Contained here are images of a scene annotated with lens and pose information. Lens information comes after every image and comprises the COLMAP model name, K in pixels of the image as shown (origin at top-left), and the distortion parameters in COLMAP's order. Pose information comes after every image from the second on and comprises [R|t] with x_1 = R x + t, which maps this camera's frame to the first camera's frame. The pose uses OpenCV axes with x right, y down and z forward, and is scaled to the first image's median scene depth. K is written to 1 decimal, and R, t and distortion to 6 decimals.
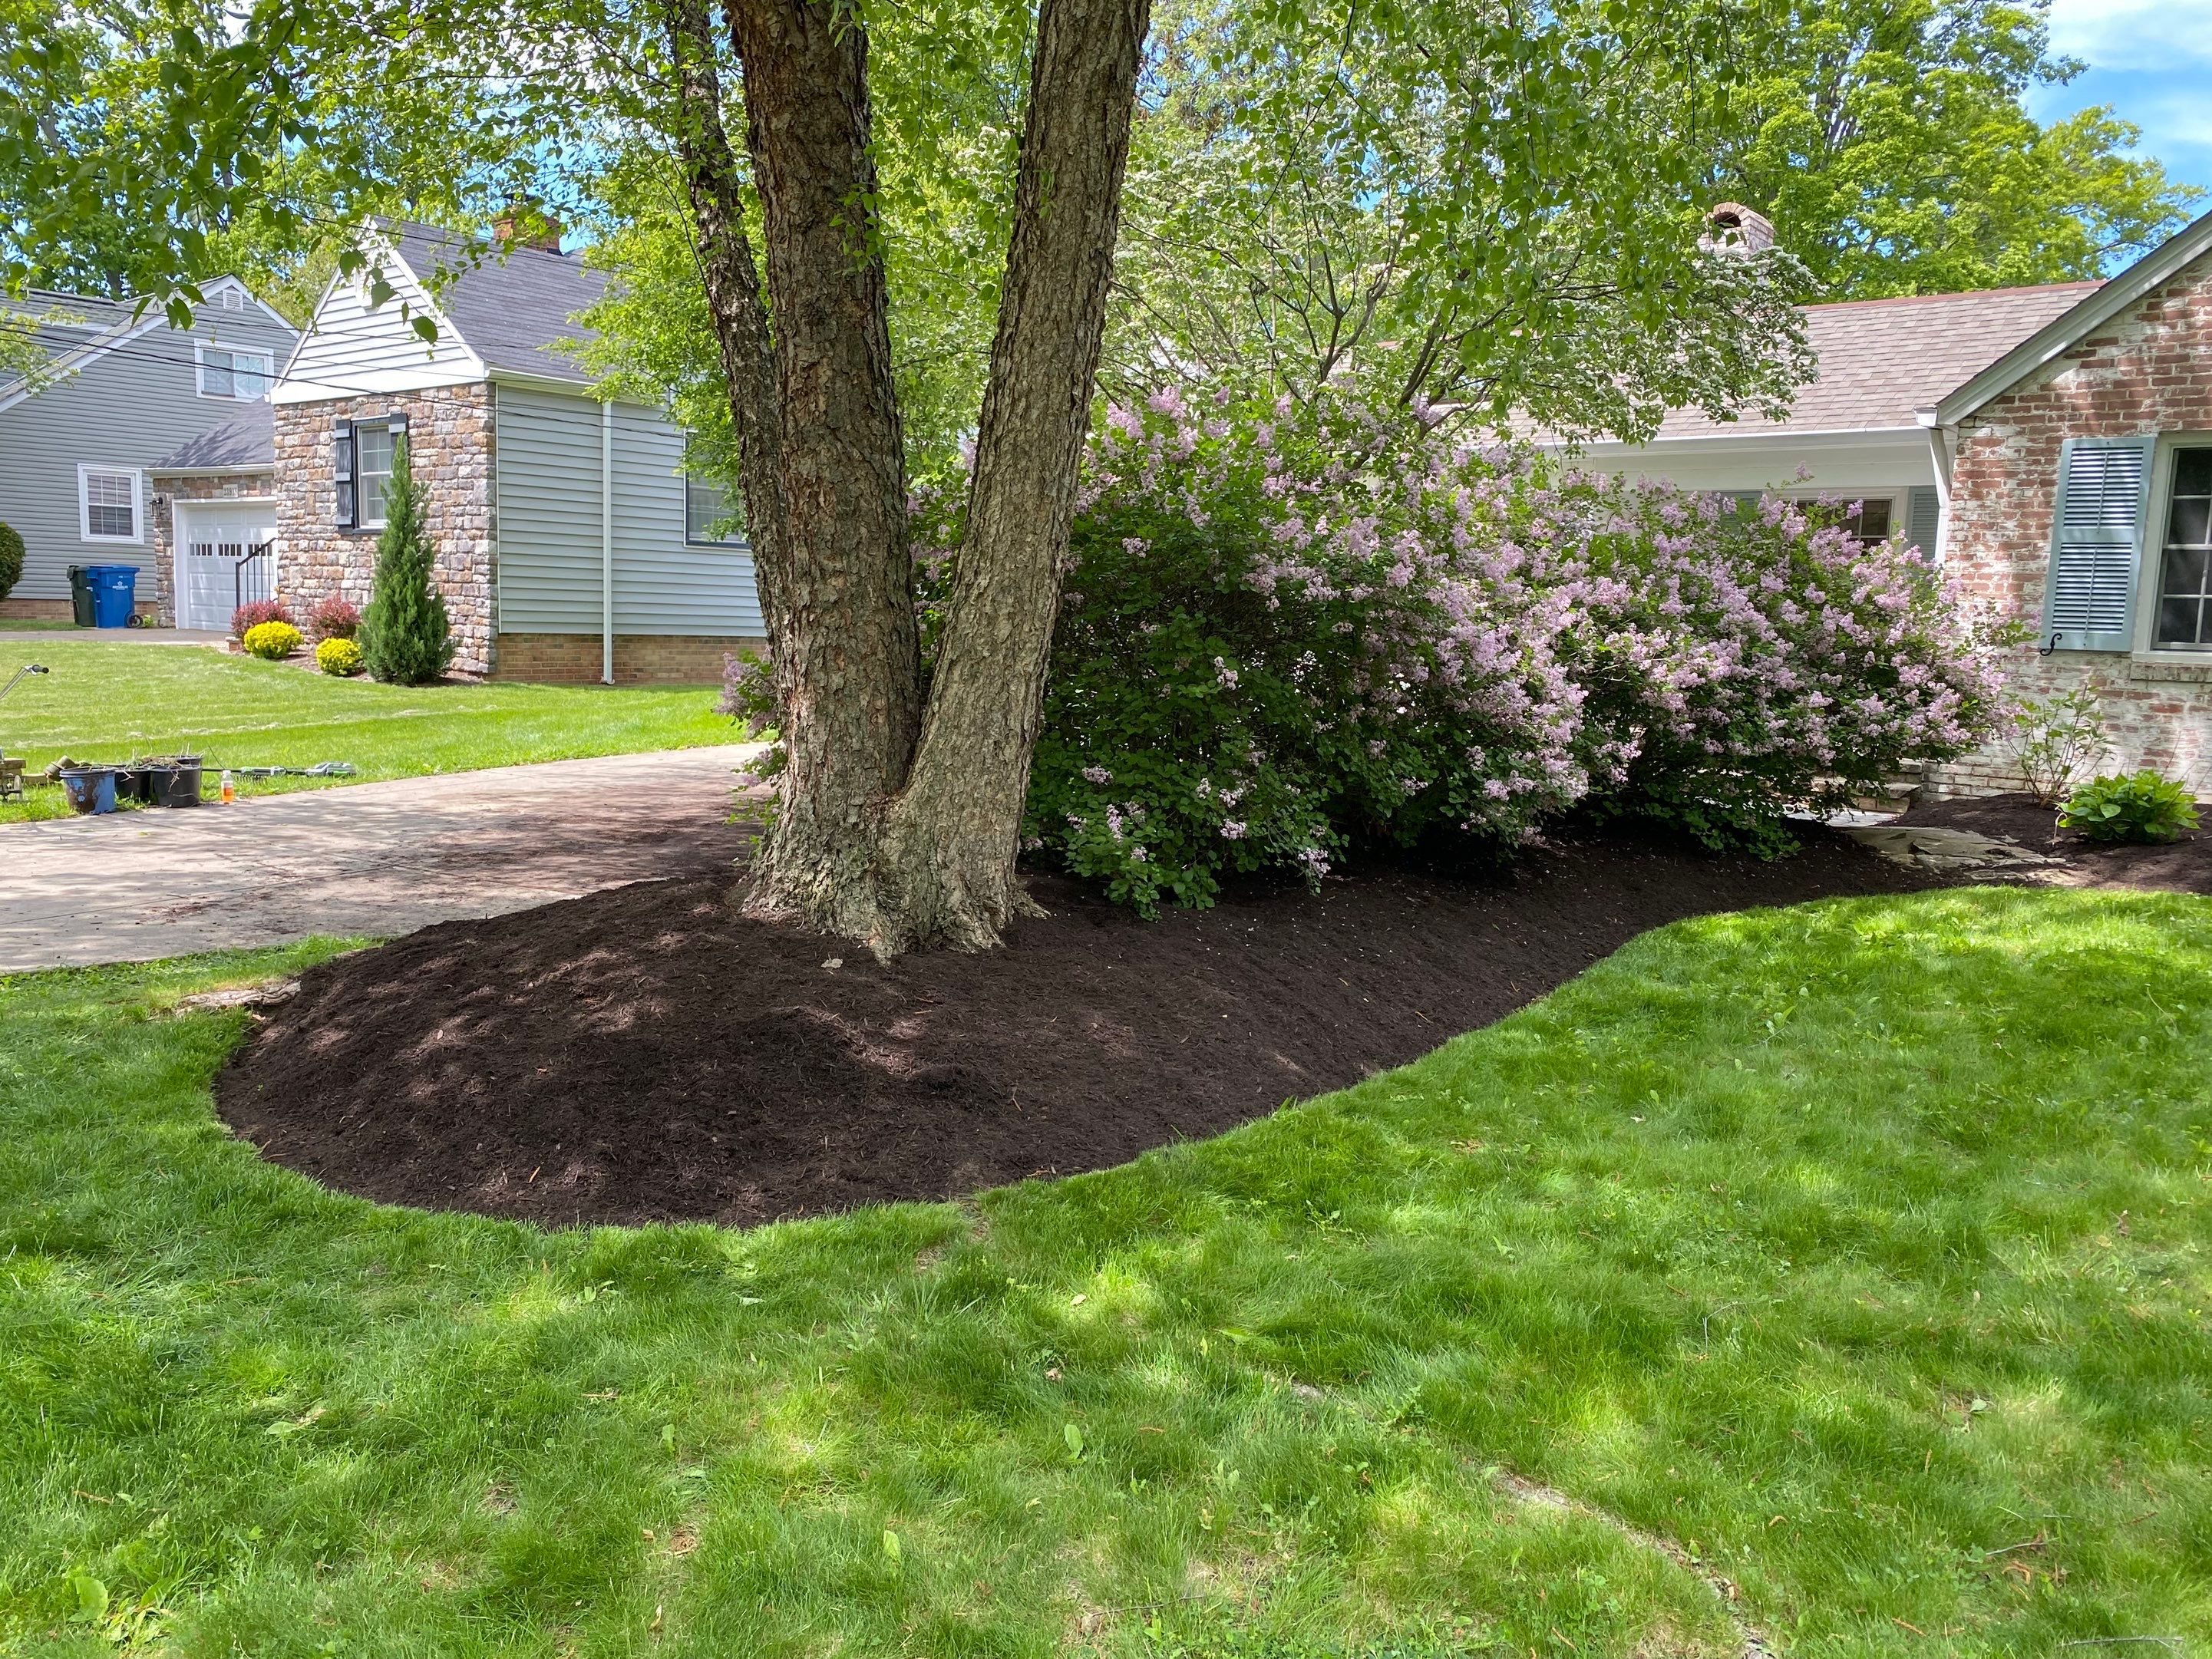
lens RADIAL K [[1667.8, 0, 1085.8], [0, 1667.8, 828.7], [0, 0, 1]] dist [0.006032, -0.004246]
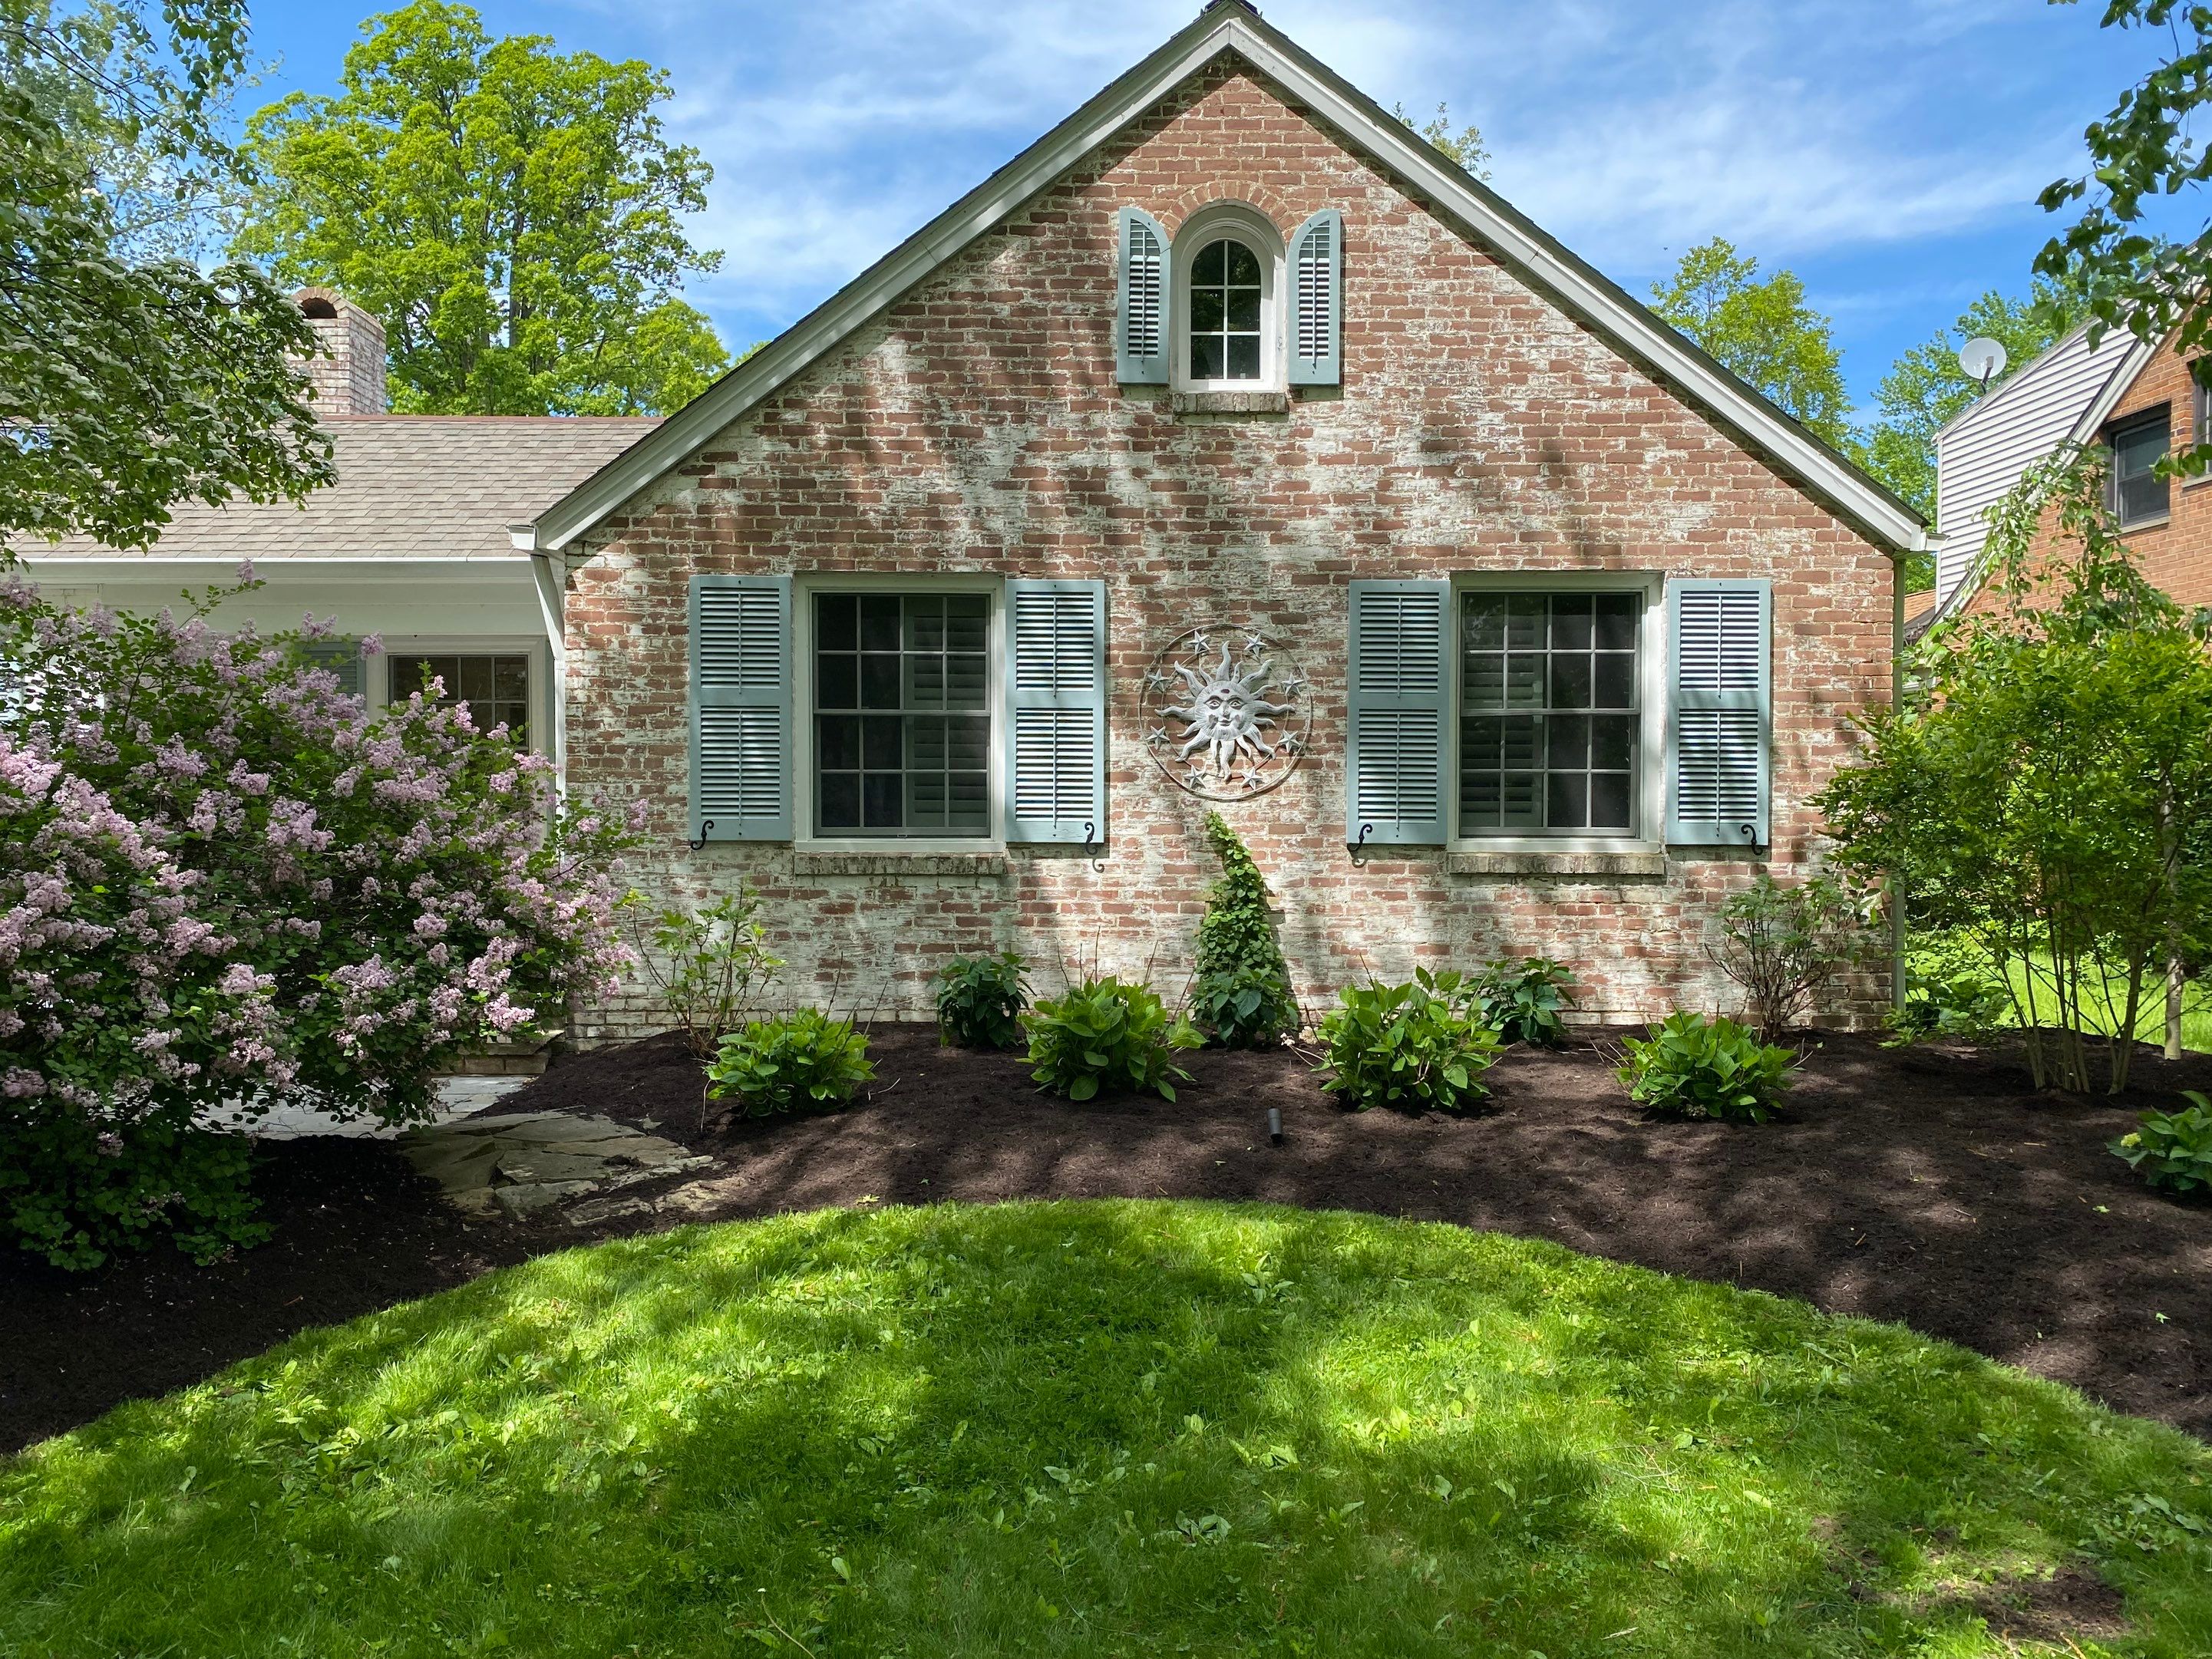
lens RADIAL K [[1648.4, 0, 1106.0], [0, 1648.4, 829.5], [0, 0, 1]] dist [0.110549, -0.053324]
pose [[0.760027, -0.043323, 0.648446, 0.224685], [0.109722, 0.992006, -0.062326, -0.045162], [-0.640563, 0.118519, 0.758705, 0.299876]]
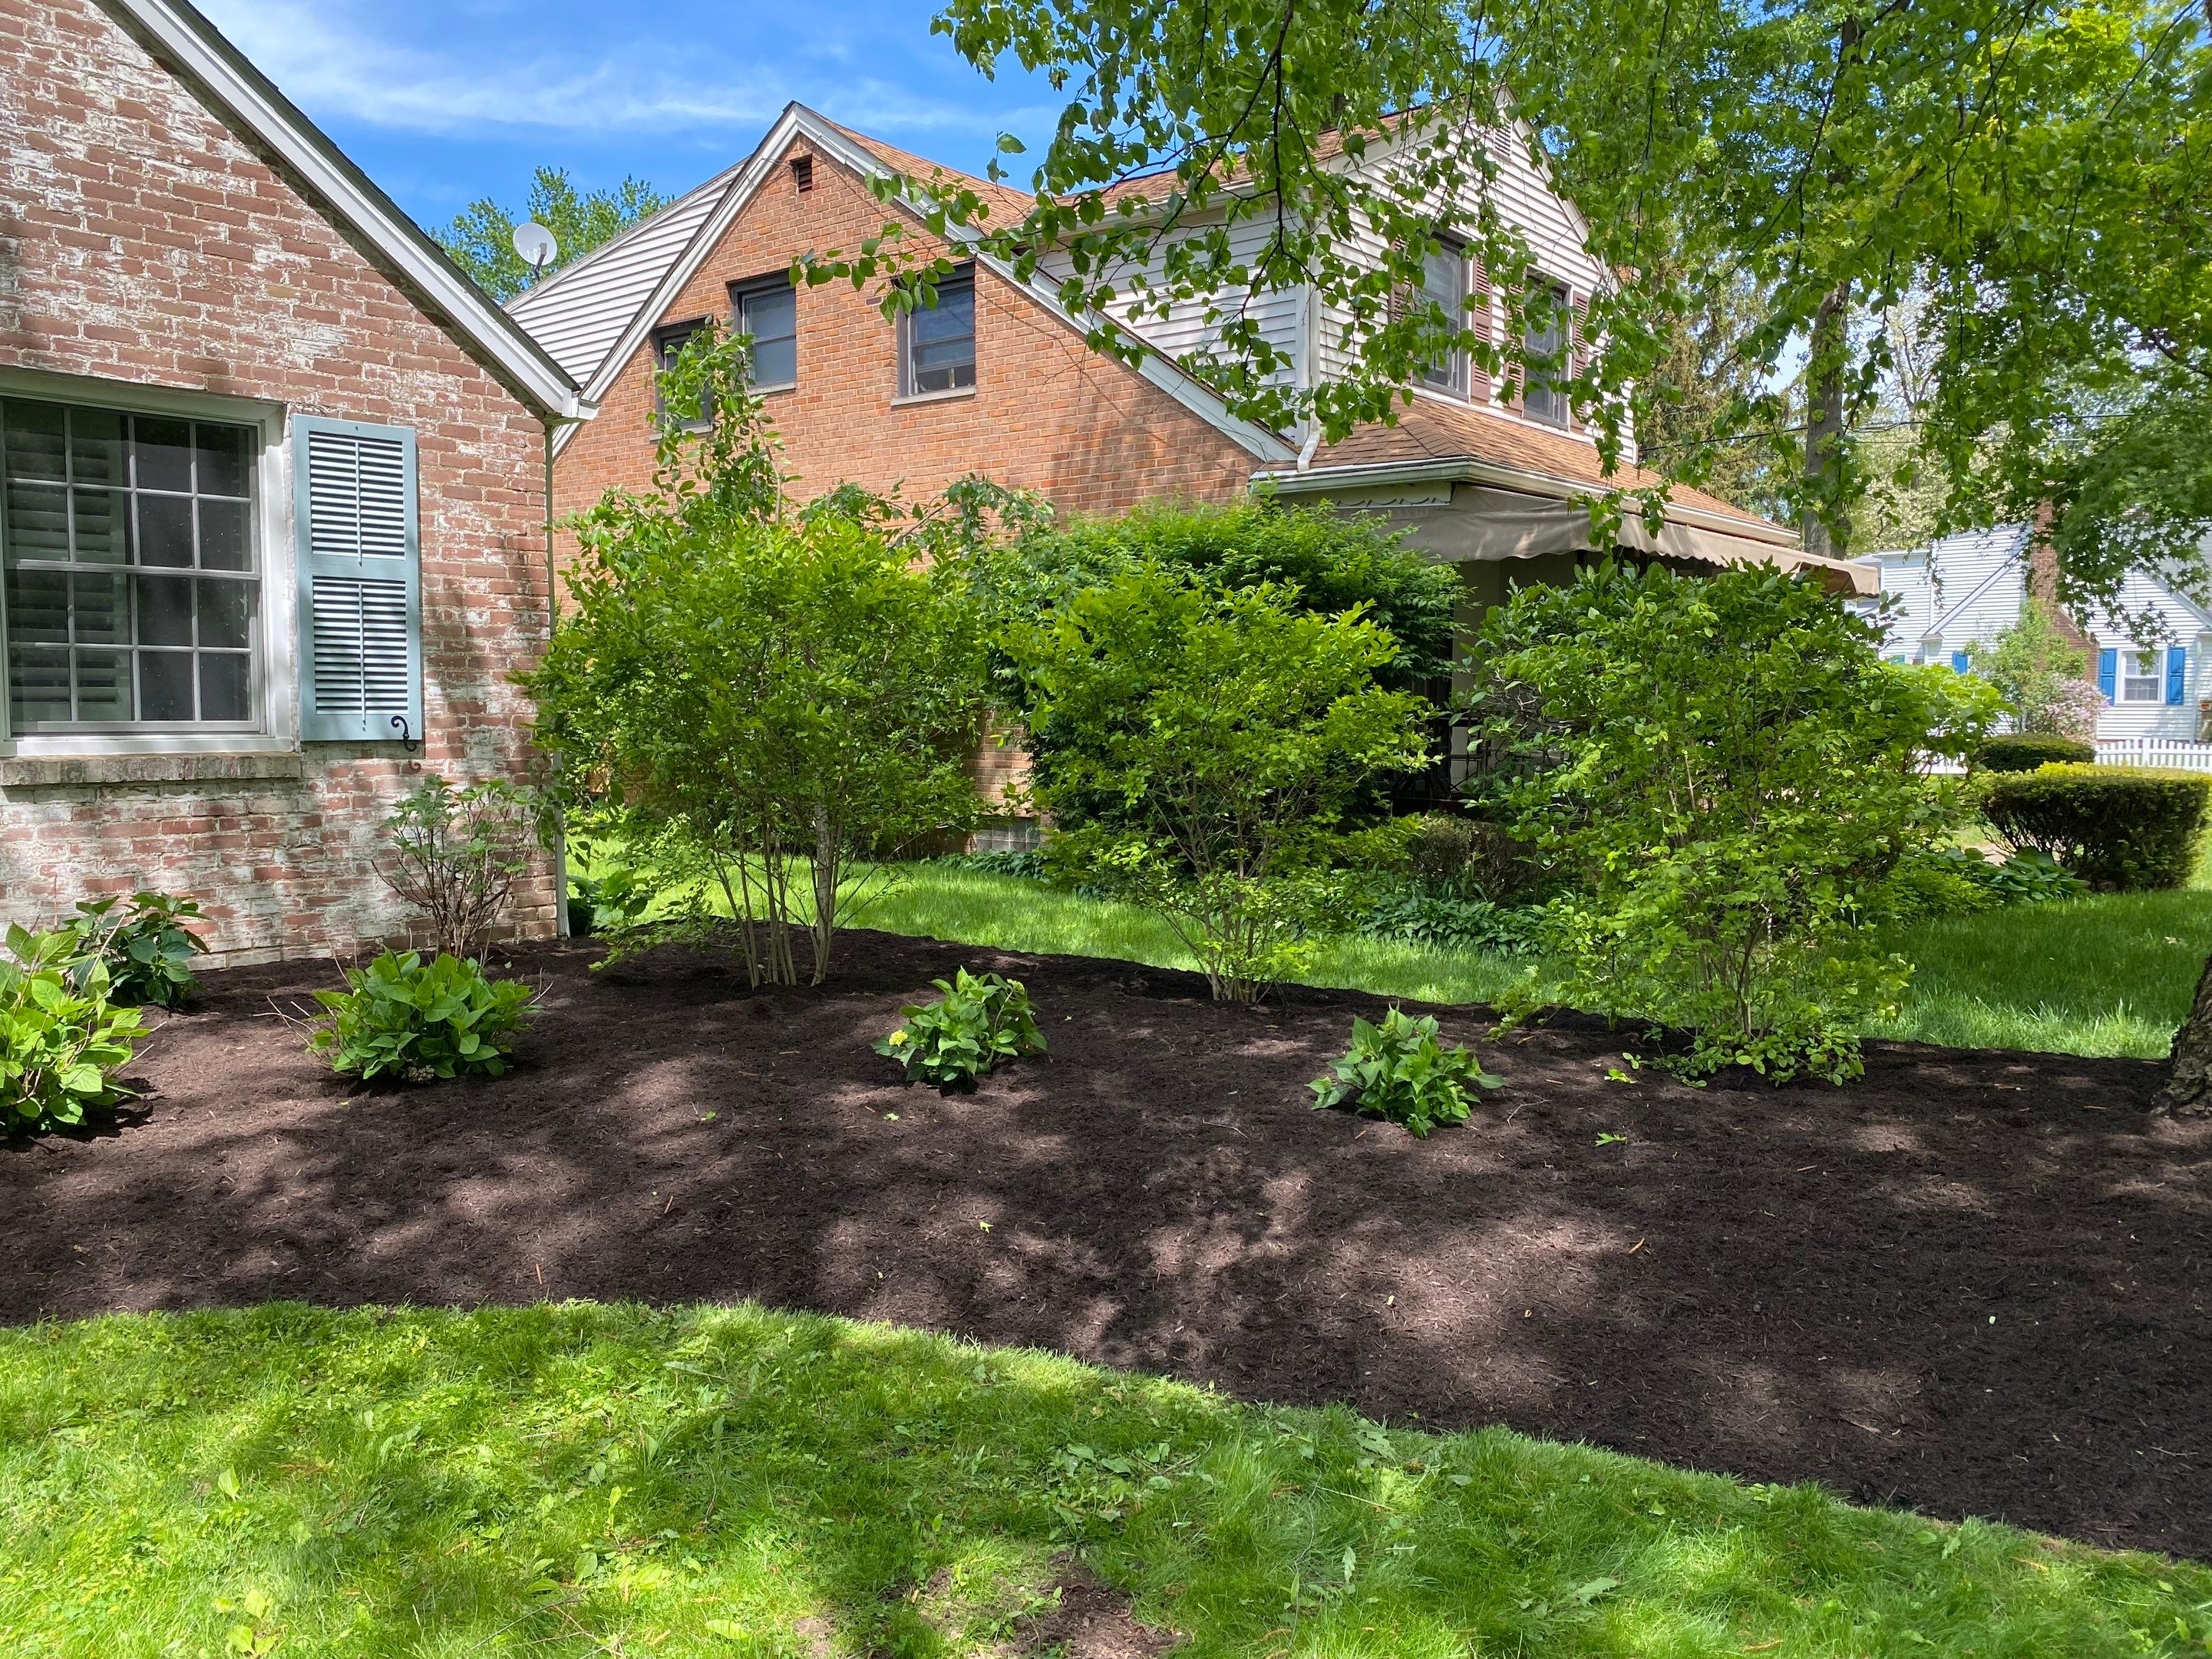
lens RADIAL K [[1667.8, 0, 1085.8], [0, 1667.8, 828.7], [0, 0, 1]] dist [0.006032, -0.004246]
pose [[0.034326, -0.114254, 0.992858, 0.299532], [0.128096, 0.985753, 0.109007, -0.056490], [-0.991168, 0.123440, 0.048473, 0.401462]]
